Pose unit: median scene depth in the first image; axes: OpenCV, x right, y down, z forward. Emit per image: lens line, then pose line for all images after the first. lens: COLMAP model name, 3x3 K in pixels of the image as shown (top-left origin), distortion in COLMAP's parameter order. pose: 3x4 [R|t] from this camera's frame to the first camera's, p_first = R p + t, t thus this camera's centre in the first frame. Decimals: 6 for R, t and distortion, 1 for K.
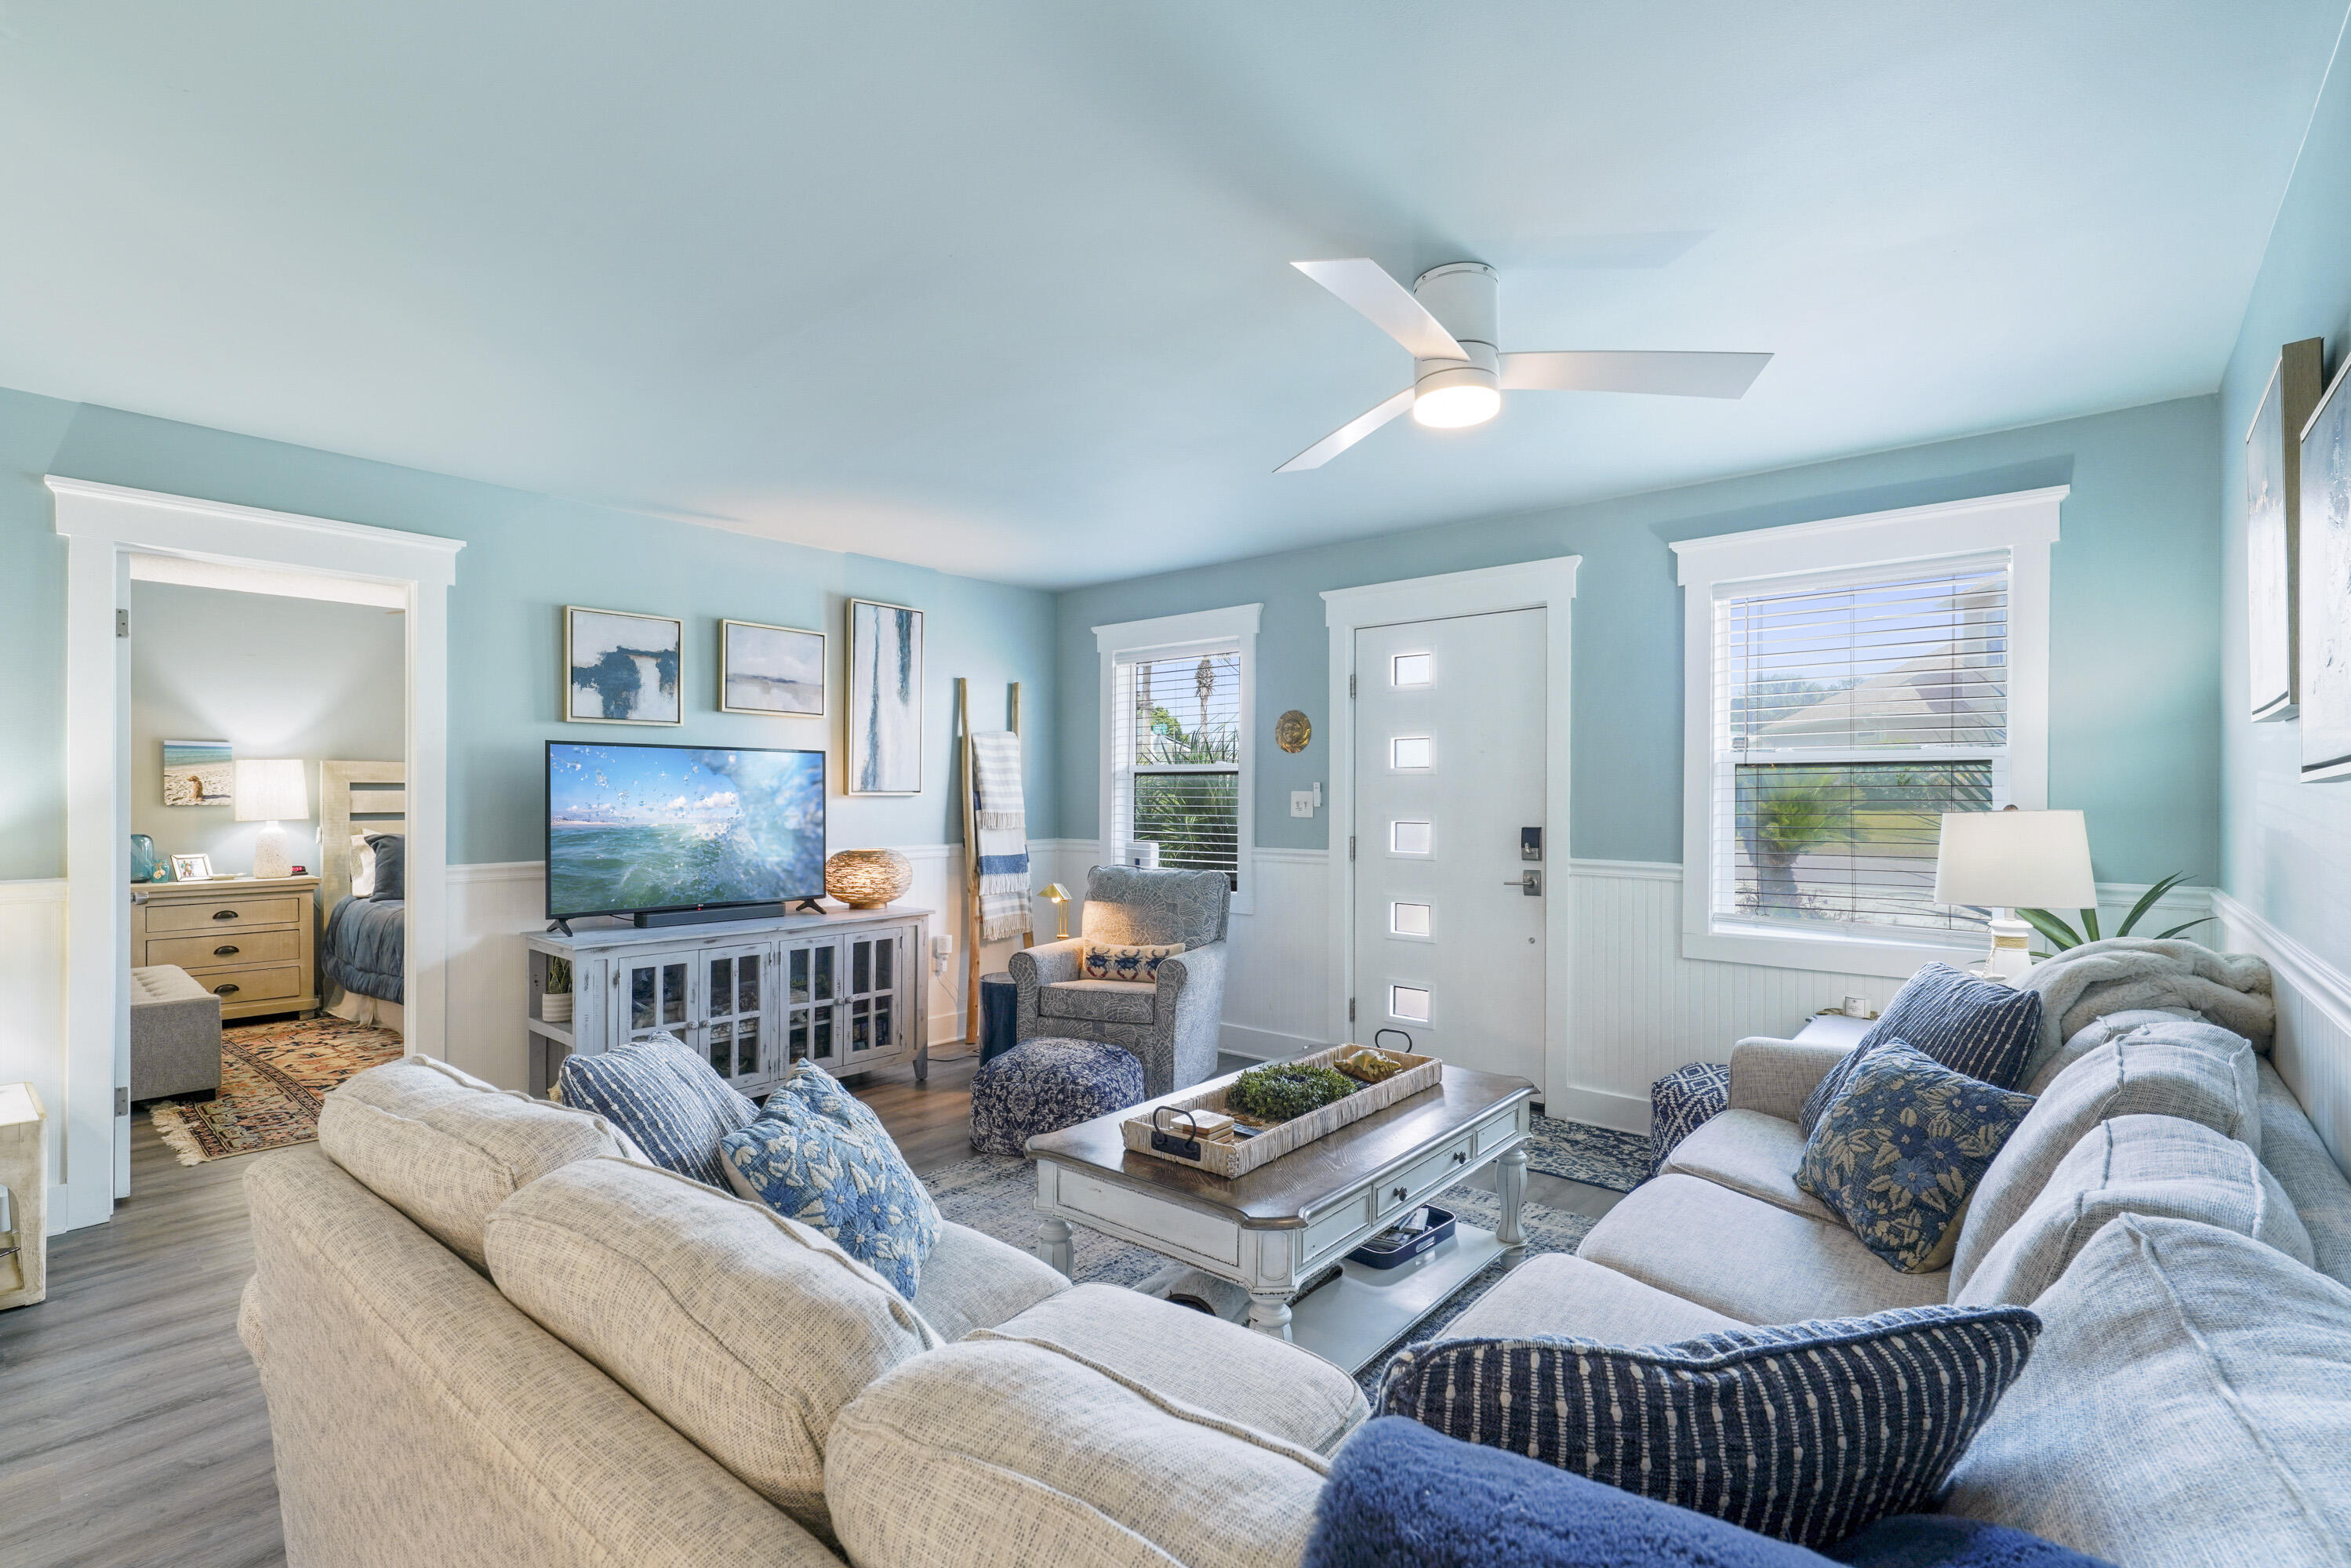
lens RADIAL K [[1074.5, 0, 1188.4], [0, 1074.5, 803.7], [0, 0, 1]] dist [-0.003712, -0.000027]
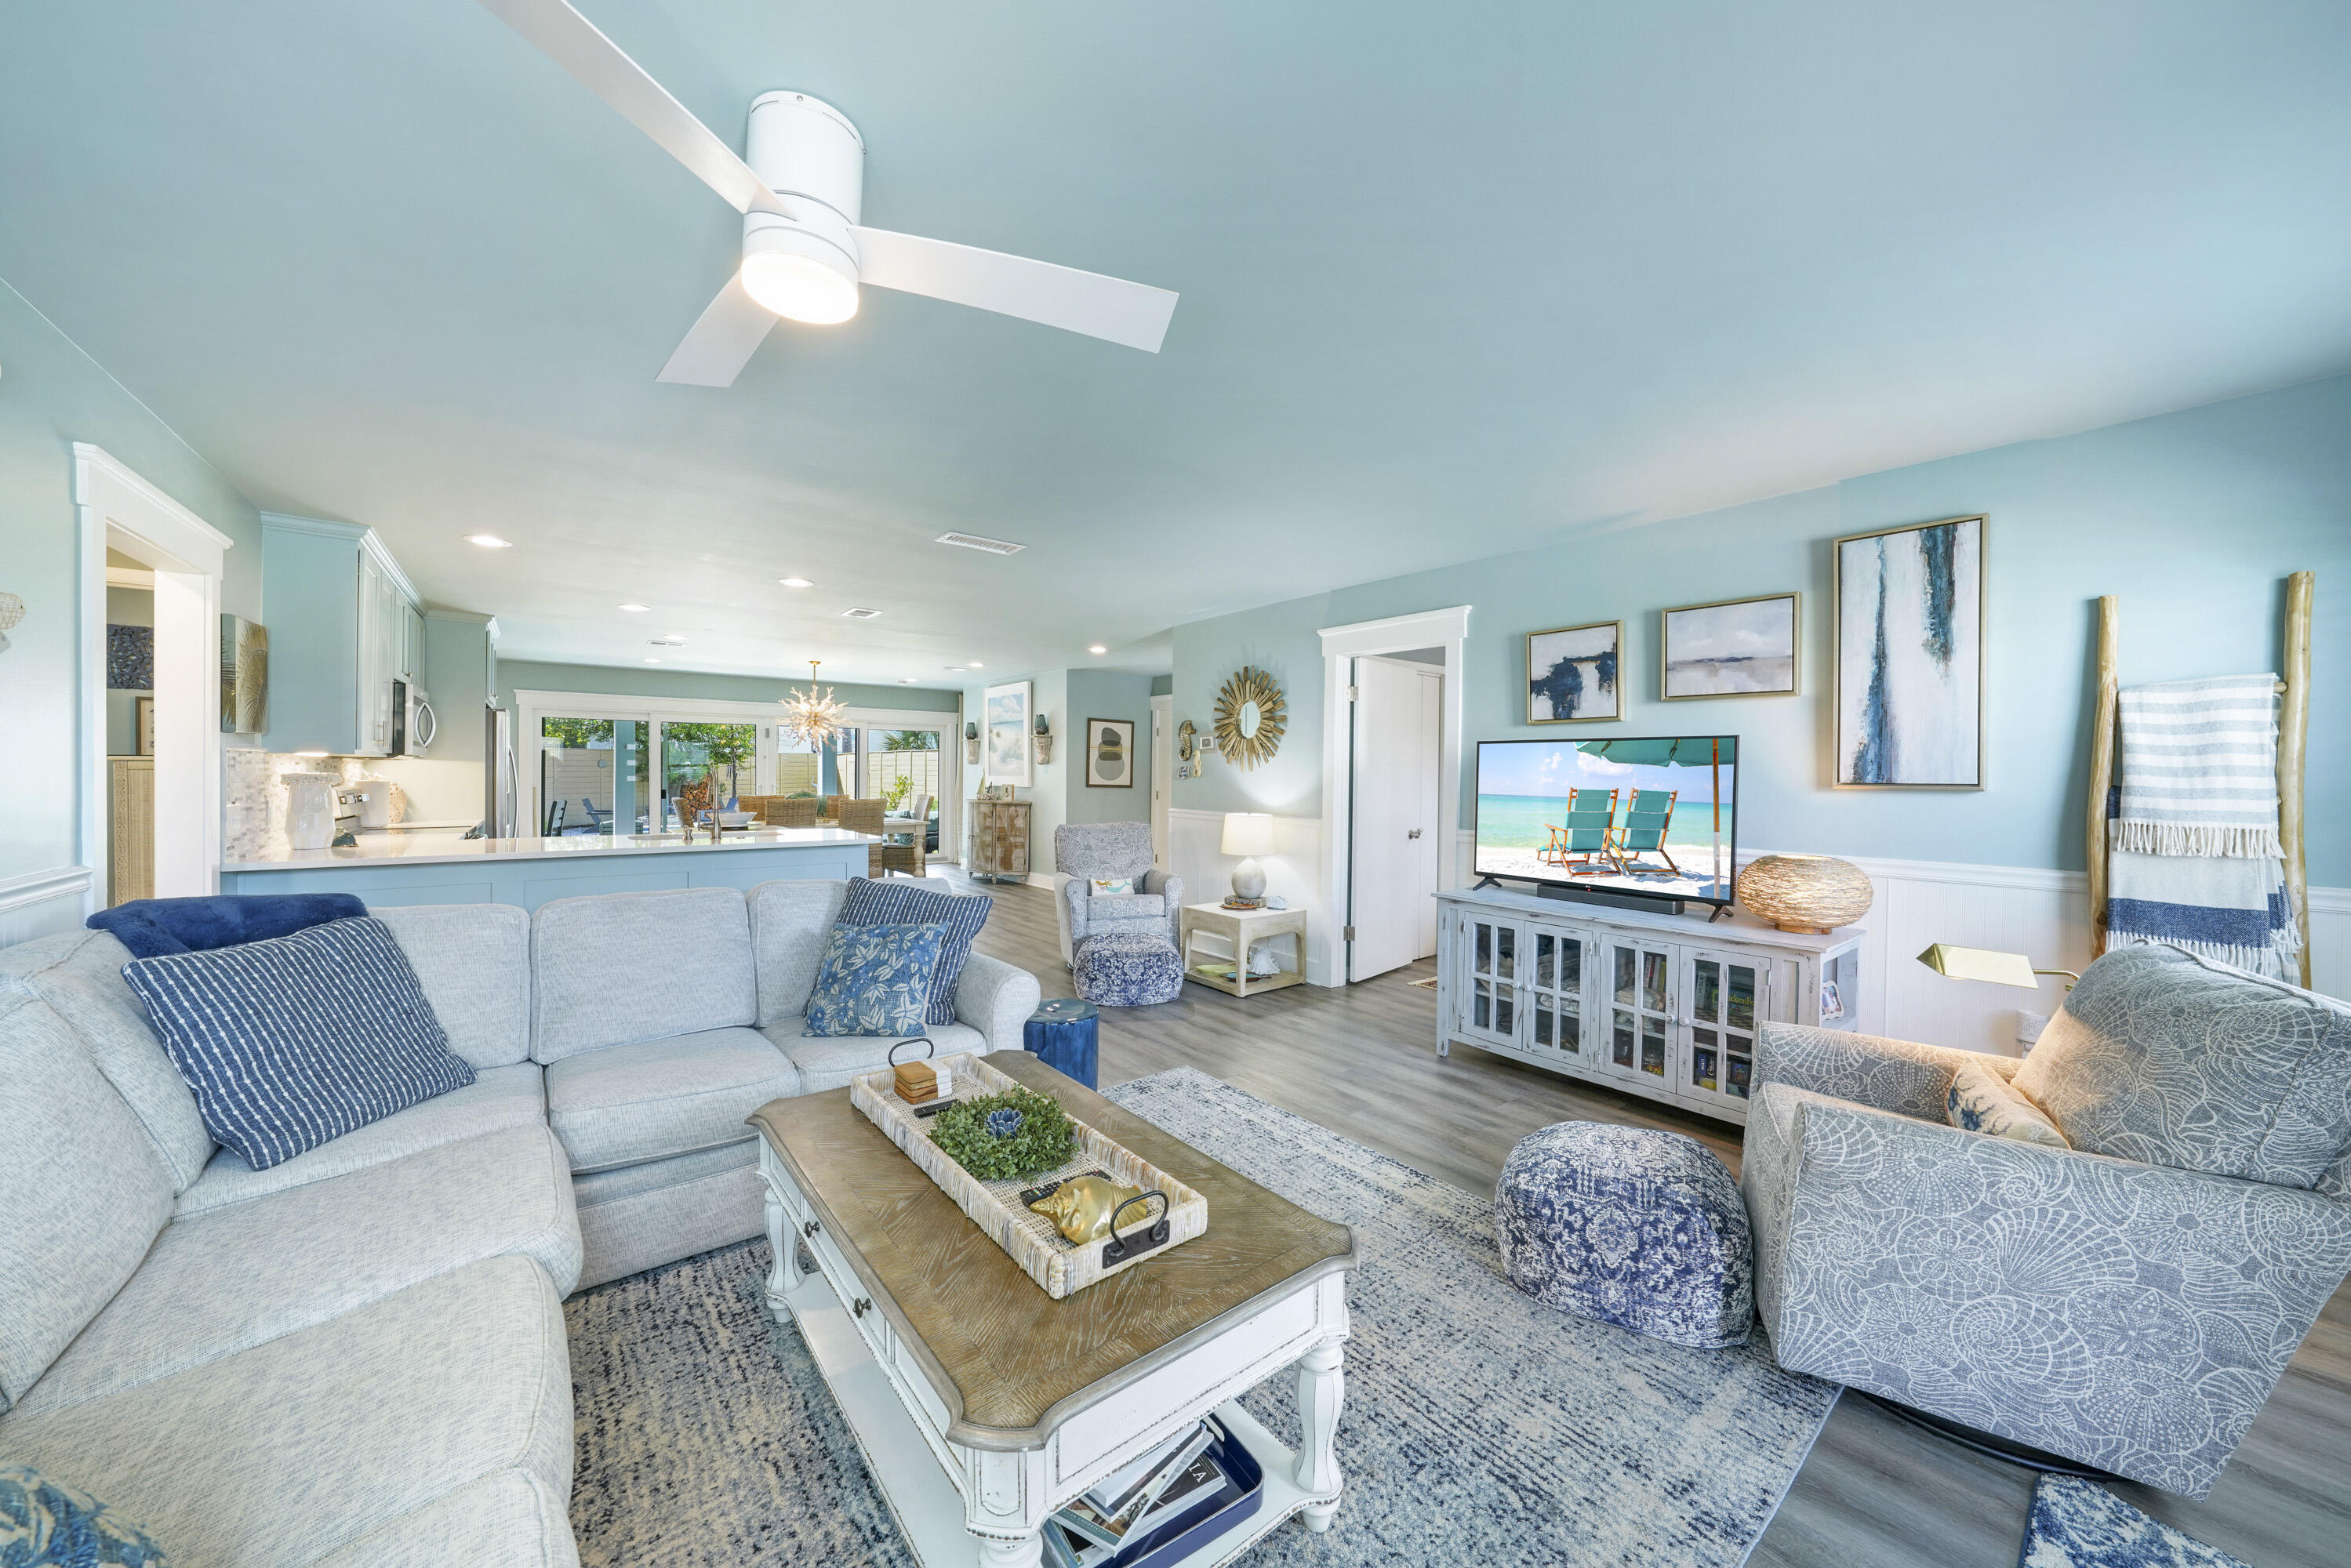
lens RADIAL K [[830.2, 0, 1173.4], [0, 830.2, 780.6], [0, 0, 1]] dist [-0.026498, 0.005118]
pose [[-0.207131, 0.004766, -0.978302, 0.403034], [-0.019970, 0.999759, 0.009098, -0.010063], [0.978109, 0.021421, -0.206986, 0.701193]]
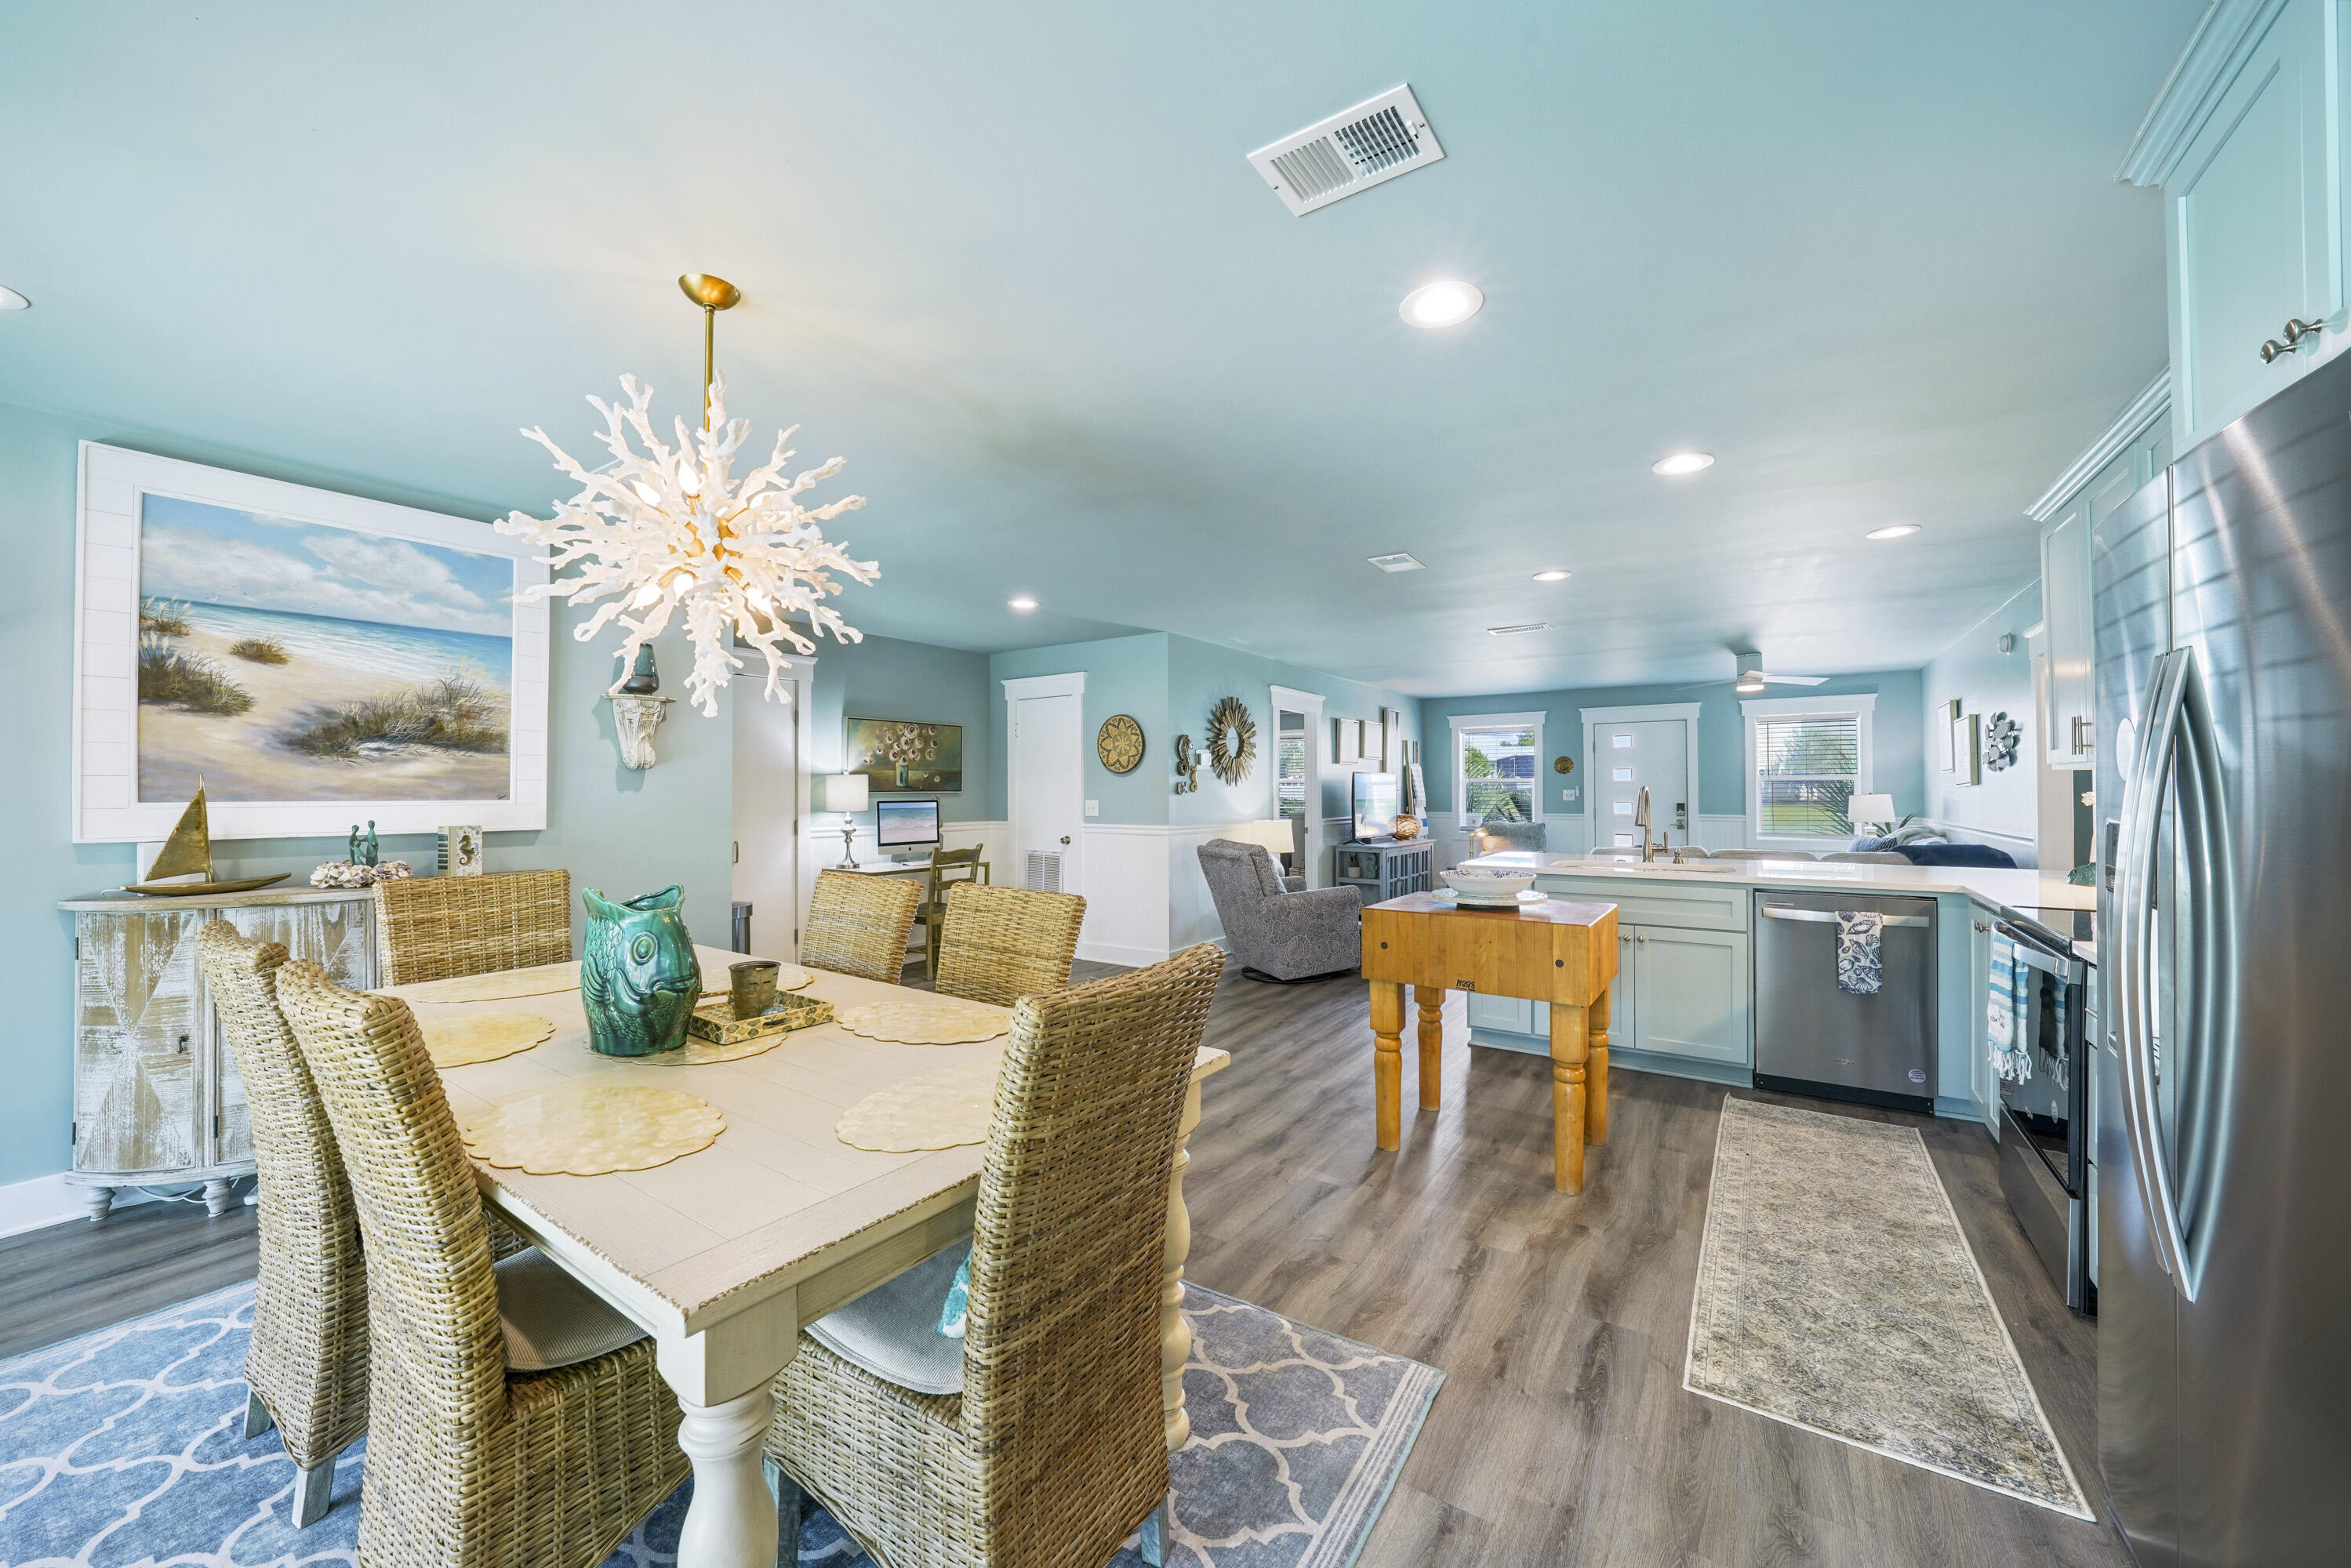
lens RADIAL K [[864.7, 0, 1180.2], [0, 864.7, 781.6], [0, 0, 1]] dist [-0.025985, 0.006323]
pose [[0.994638, -0.001906, 0.103399, -1.036270], [0.004154, 0.999760, -0.021528, 0.008646], [-0.103333, 0.021842, 0.994407, -0.898272]]
